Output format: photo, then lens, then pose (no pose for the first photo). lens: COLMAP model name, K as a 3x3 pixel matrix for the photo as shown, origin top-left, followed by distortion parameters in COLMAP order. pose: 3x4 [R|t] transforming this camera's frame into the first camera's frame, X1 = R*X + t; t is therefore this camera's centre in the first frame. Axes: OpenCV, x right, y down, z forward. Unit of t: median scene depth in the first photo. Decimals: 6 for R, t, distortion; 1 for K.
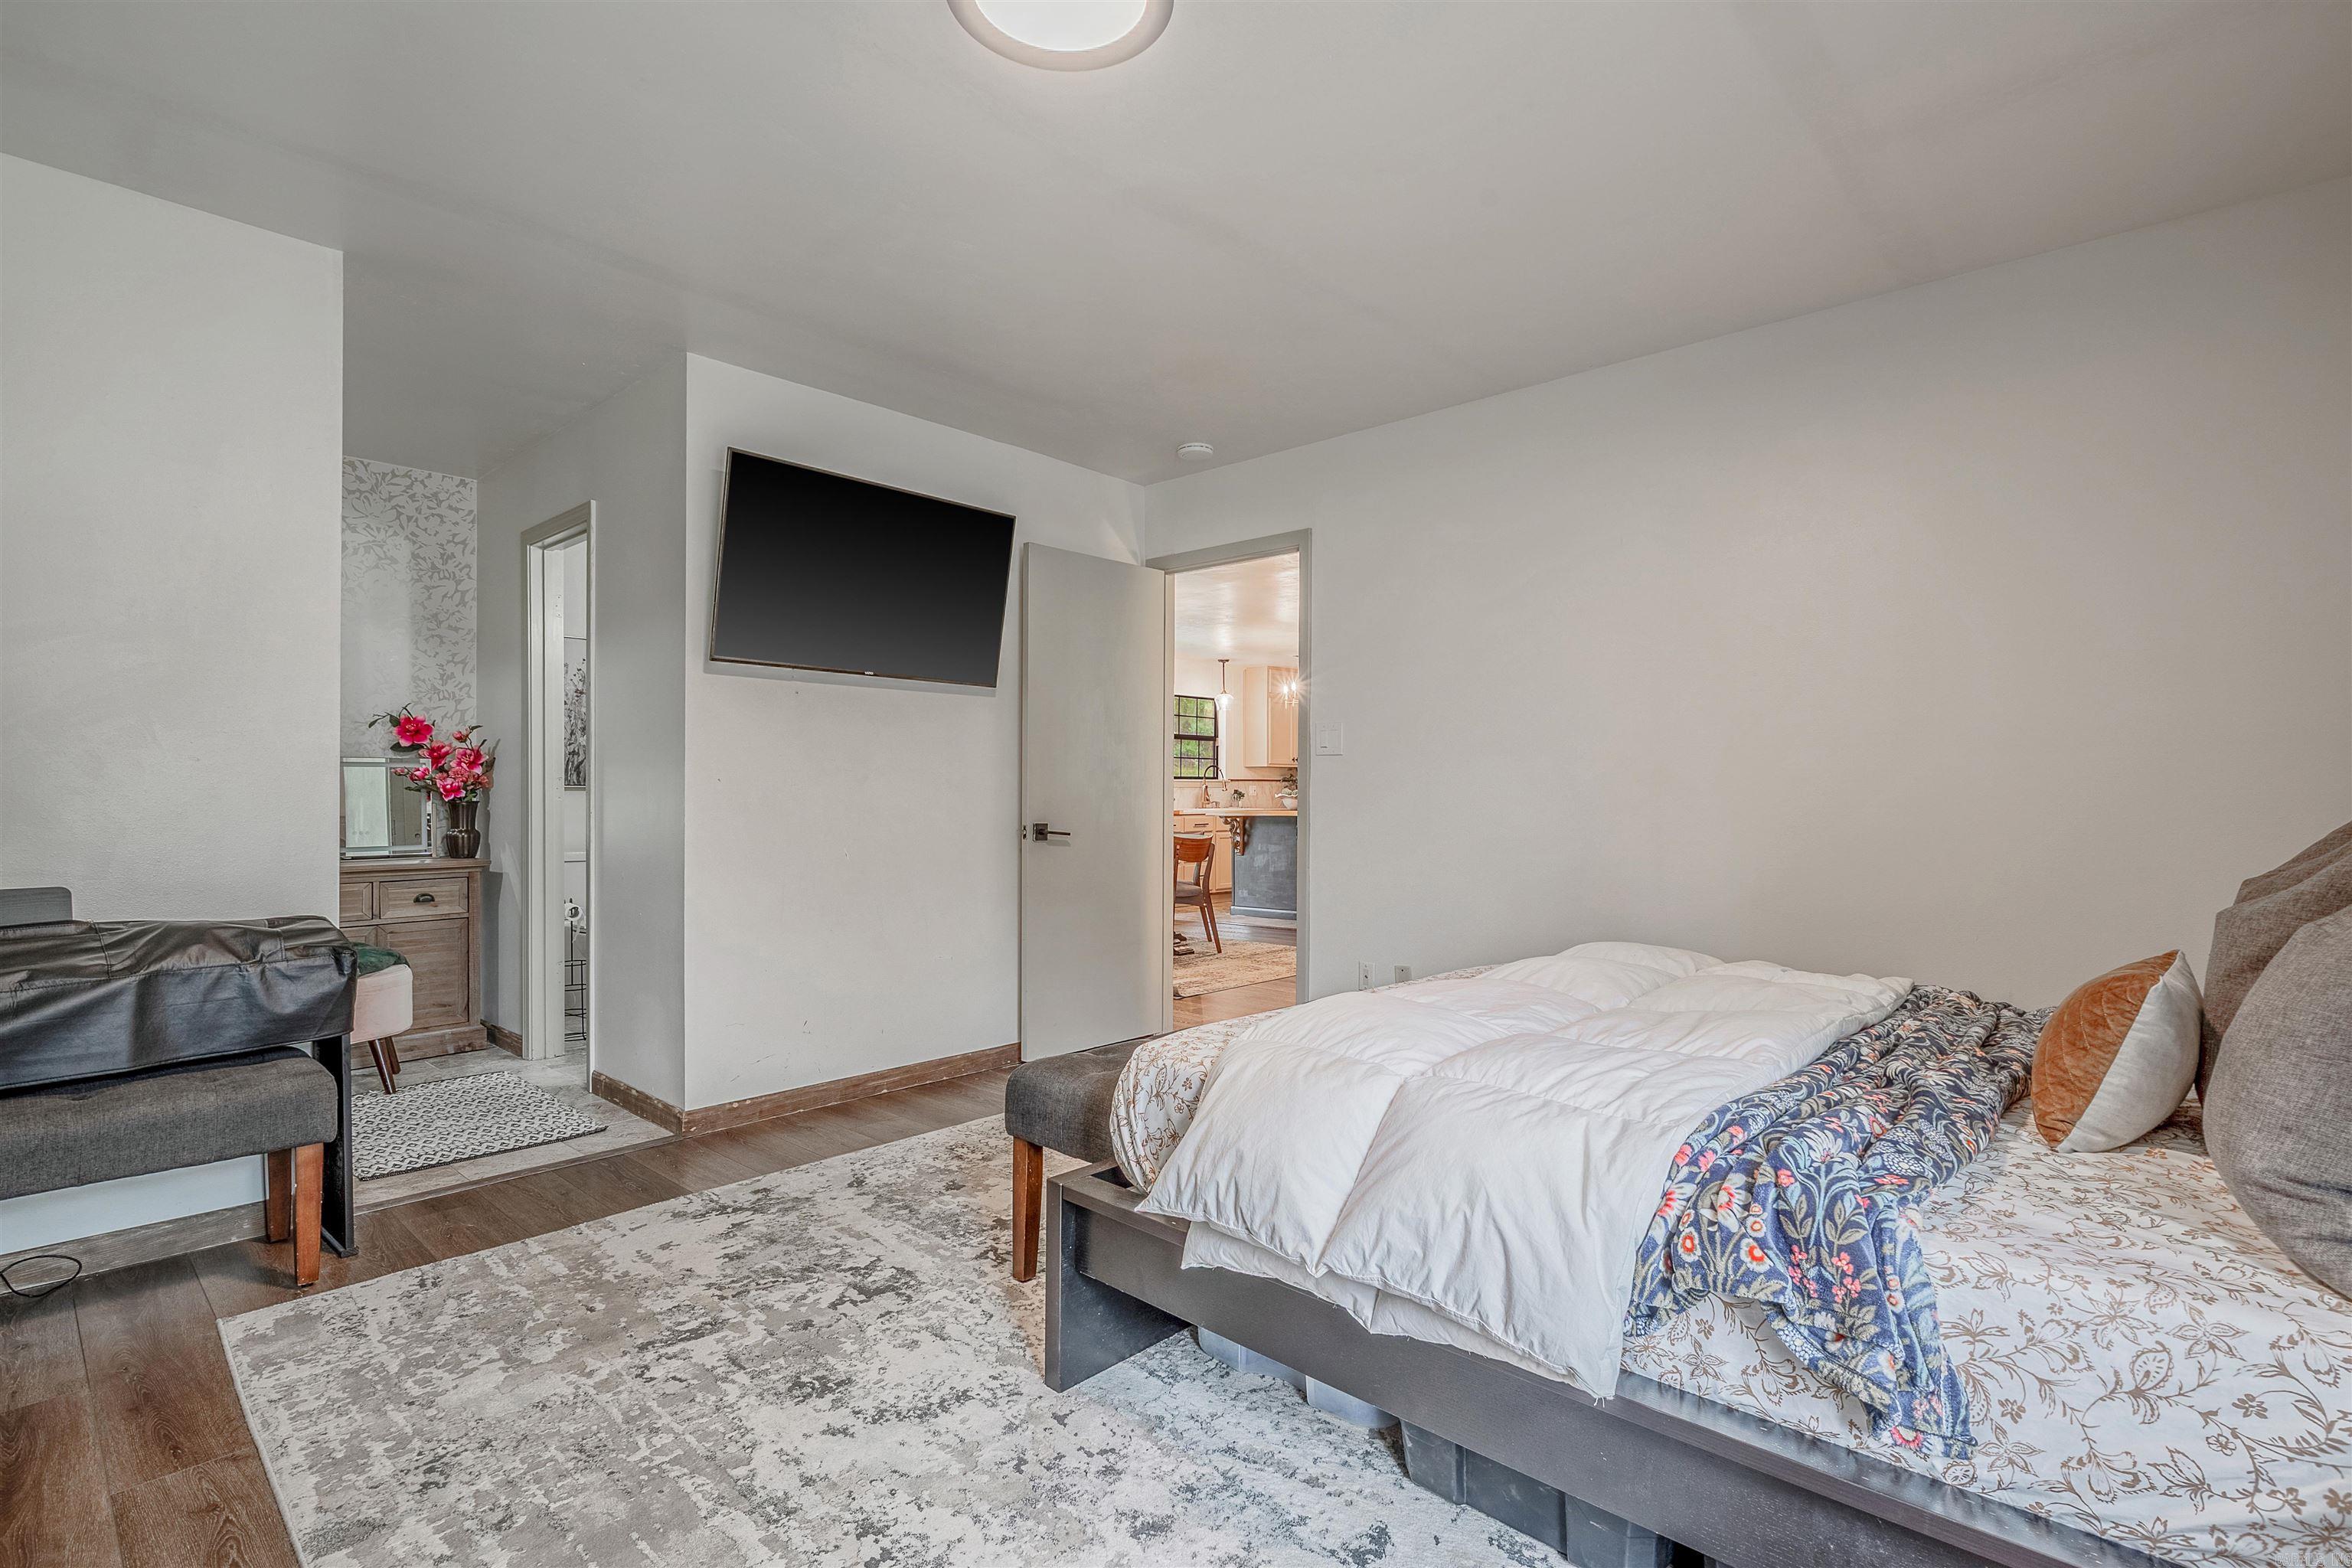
lens RADIAL K [[1124.5, 0, 1171.3], [0, 1124.5, 794.4], [0, 0, 1]] dist [-0.002129, 0.000234]
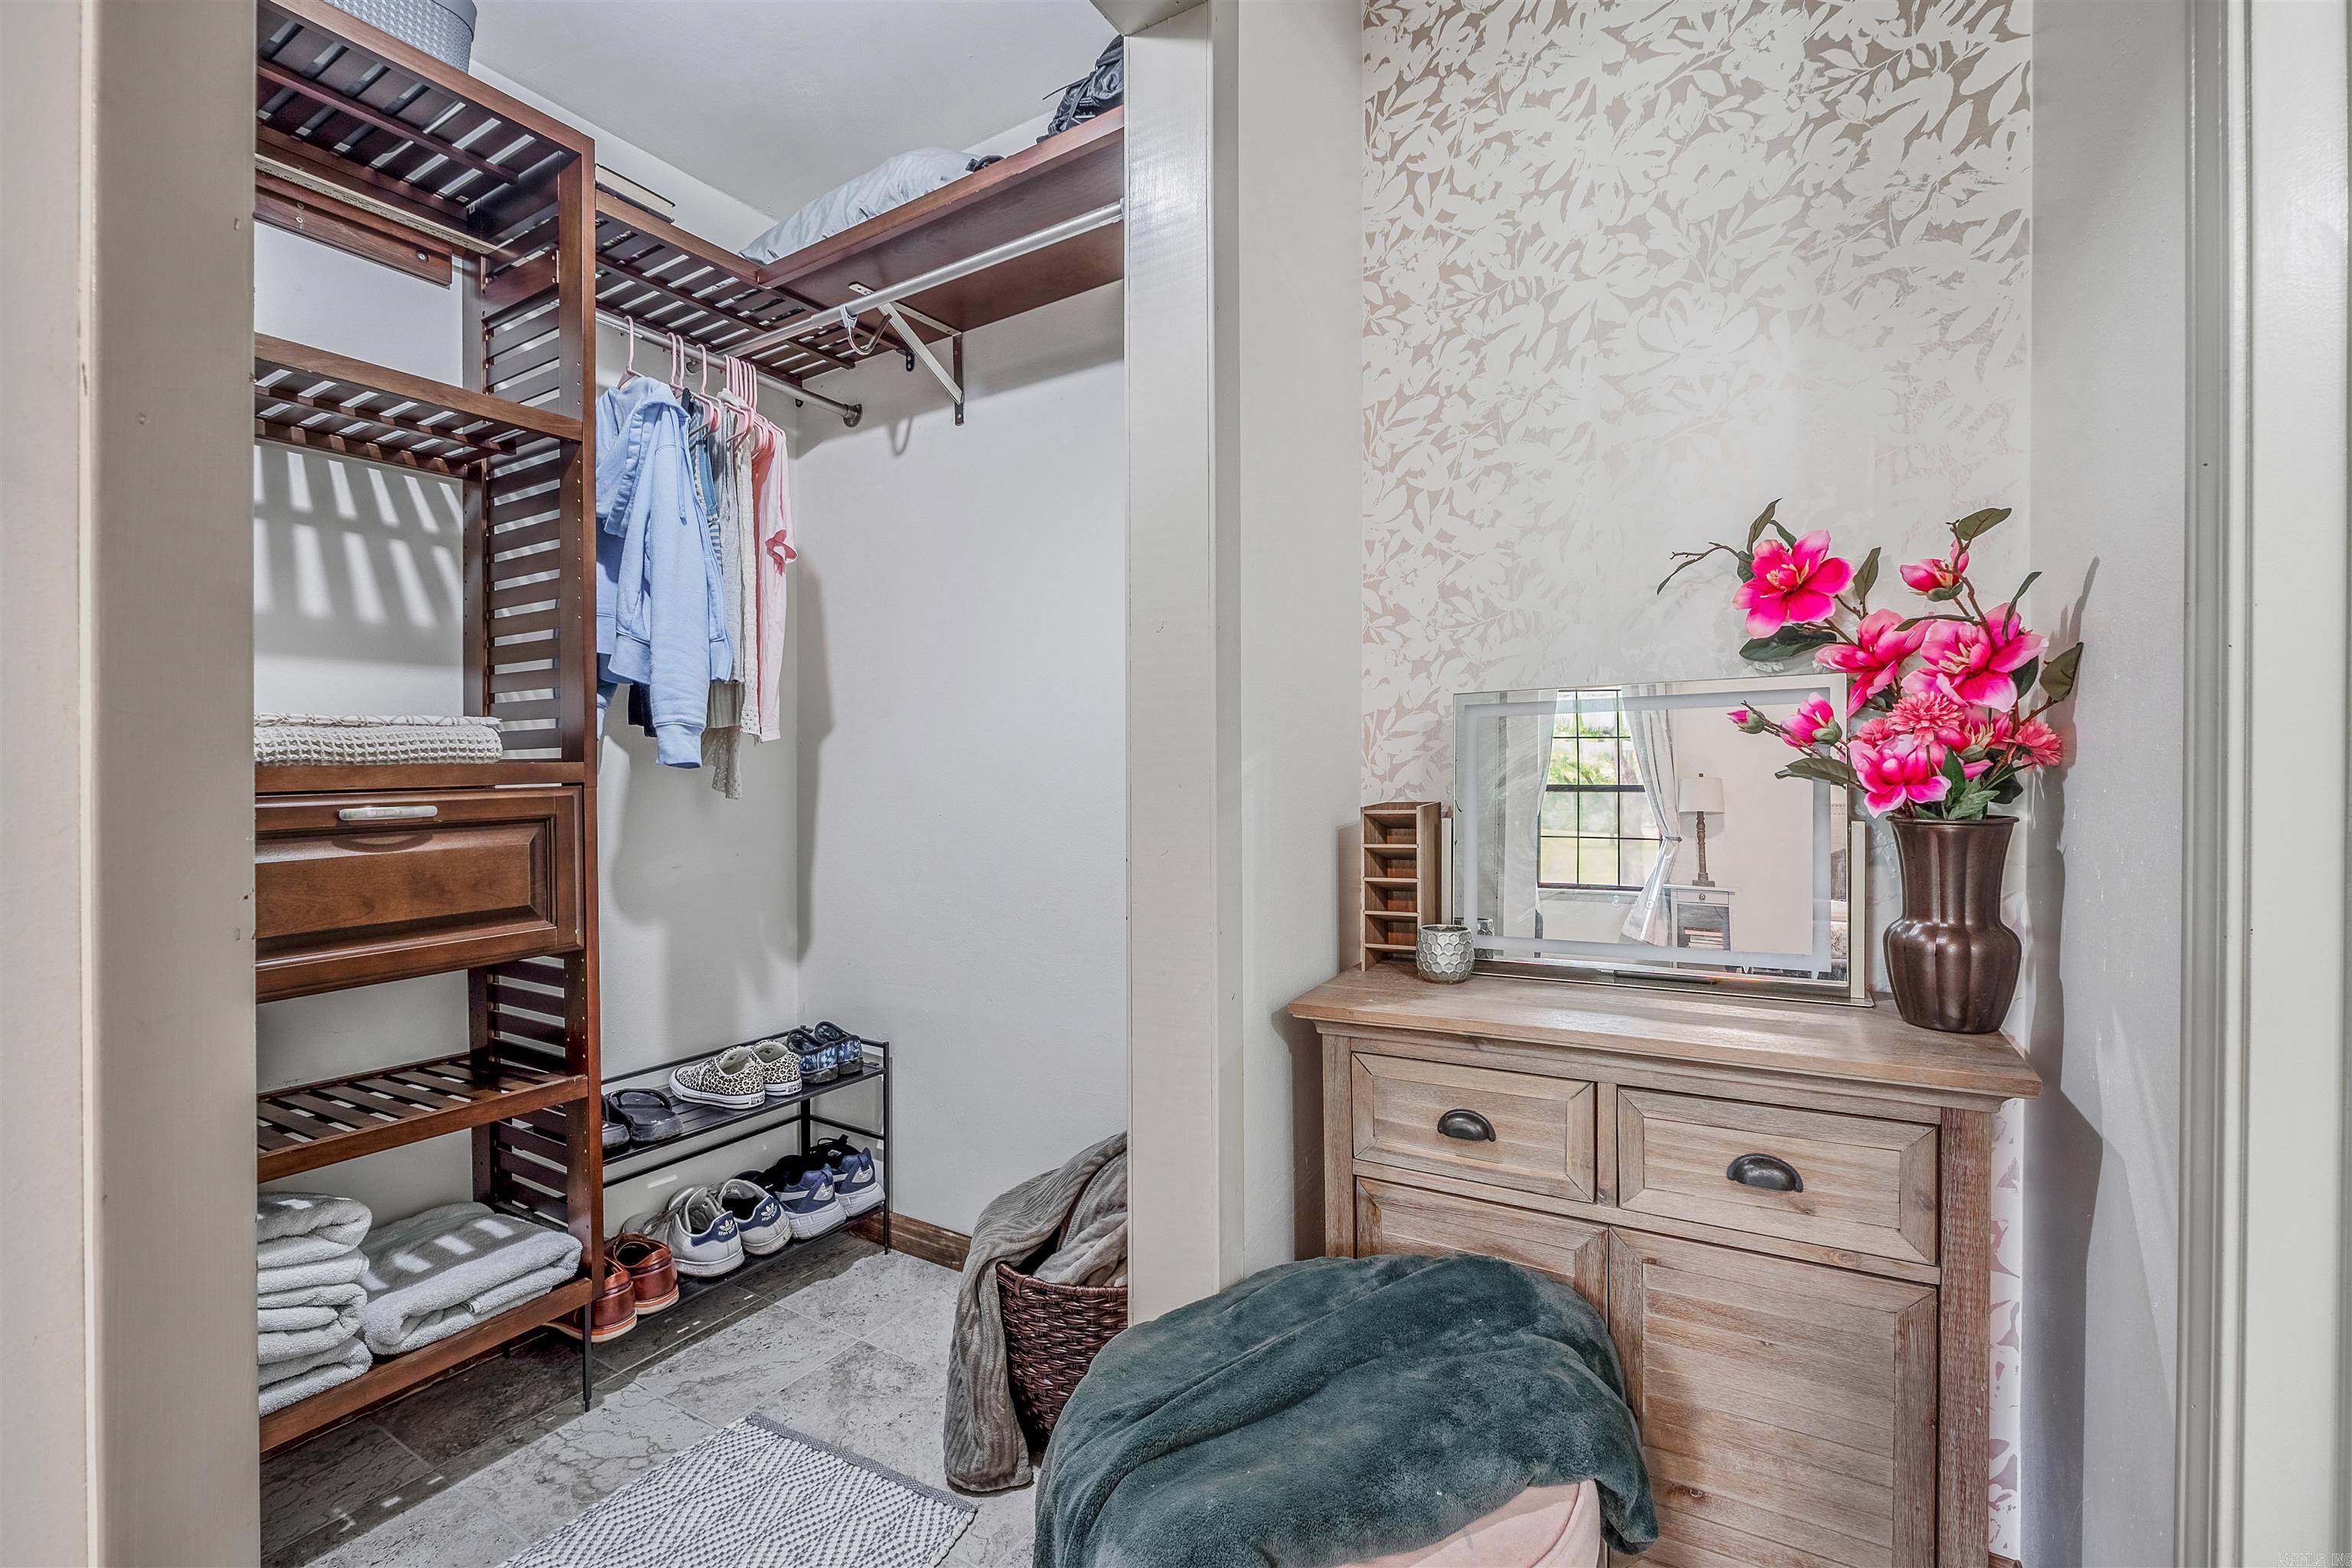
lens RADIAL K [[1024.5, 0, 1176.7], [0, 1024.5, 788.9], [0, 0, 1]] dist [-0.003512, 0.000218]
pose [[0.204788, 0.008047, -0.978773, -0.426635], [0.002503, 0.999959, 0.008745, -0.003414], [0.978803, -0.004241, 0.204759, 0.766237]]
